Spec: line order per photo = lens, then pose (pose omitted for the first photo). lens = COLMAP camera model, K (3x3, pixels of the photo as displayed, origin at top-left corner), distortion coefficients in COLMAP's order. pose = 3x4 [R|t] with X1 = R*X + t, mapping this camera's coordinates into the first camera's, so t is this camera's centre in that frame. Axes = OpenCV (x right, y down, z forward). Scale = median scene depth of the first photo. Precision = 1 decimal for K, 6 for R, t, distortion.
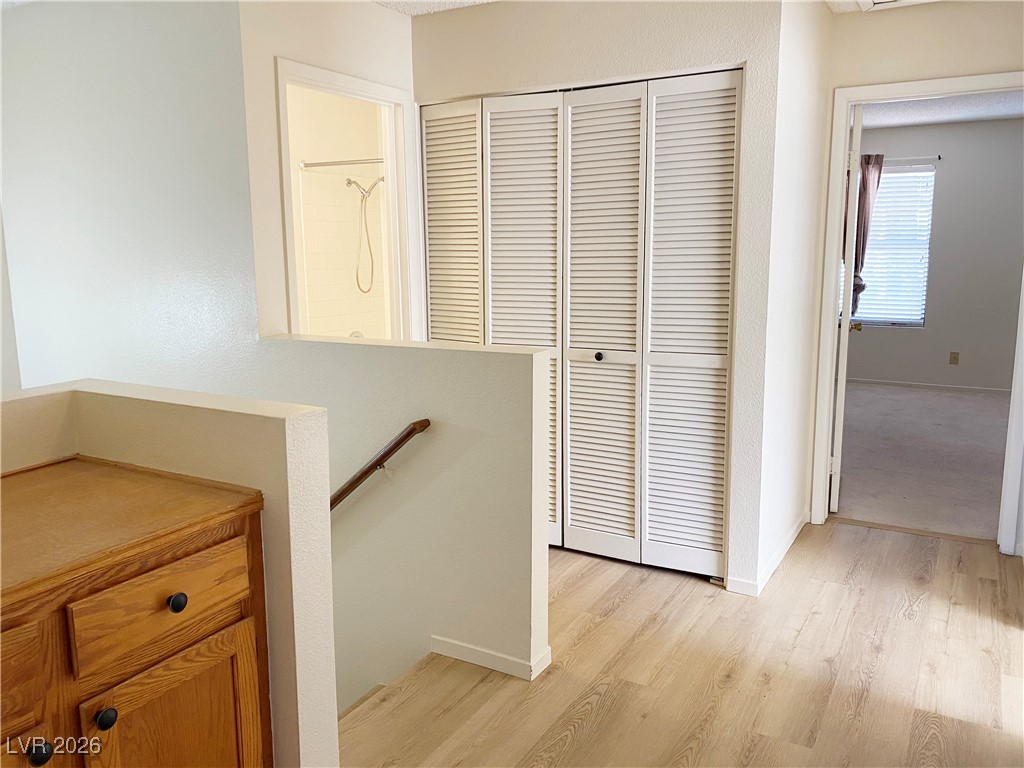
lens RADIAL K [[809.1, 0, 514.8], [0, 809.1, 374.7], [0, 0, 1]] dist [0.036633, -0.009167]
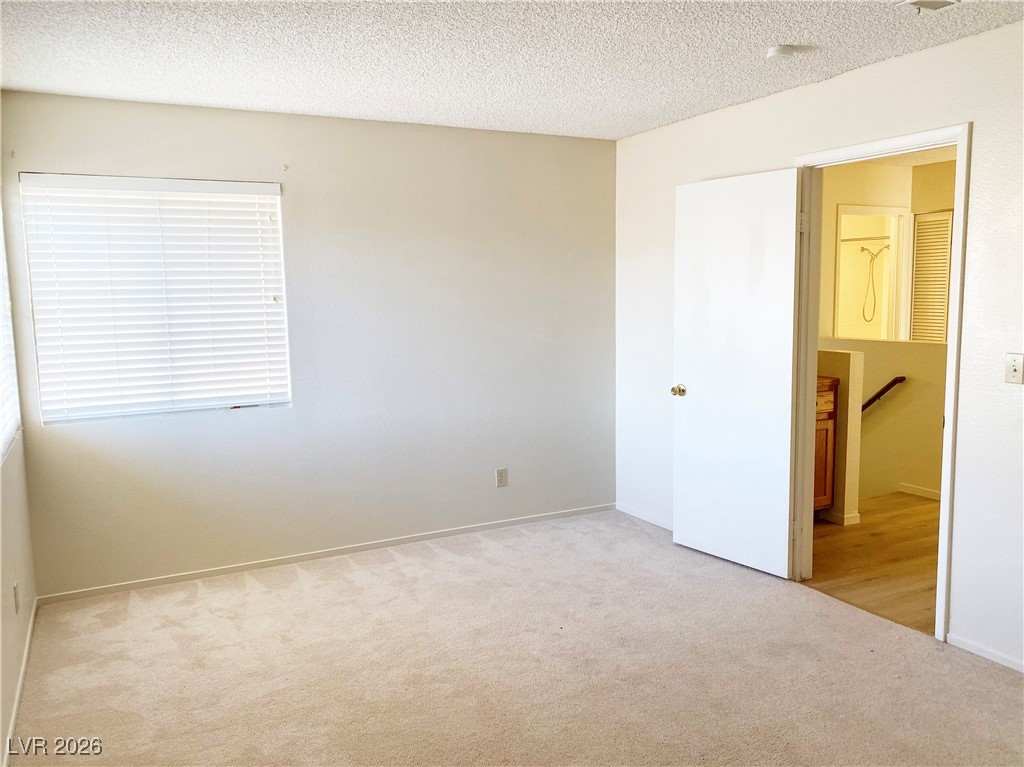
lens RADIAL K [[809.1, 0, 514.8], [0, 809.1, 374.2], [0, 0, 1]] dist [0.036633, -0.009167]
pose [[0.839567, 0.055319, -0.540433, 0.138368], [-0.079732, 0.996577, -0.021854, 0.130474], [0.537374, 0.061438, 0.841103, -0.979942]]
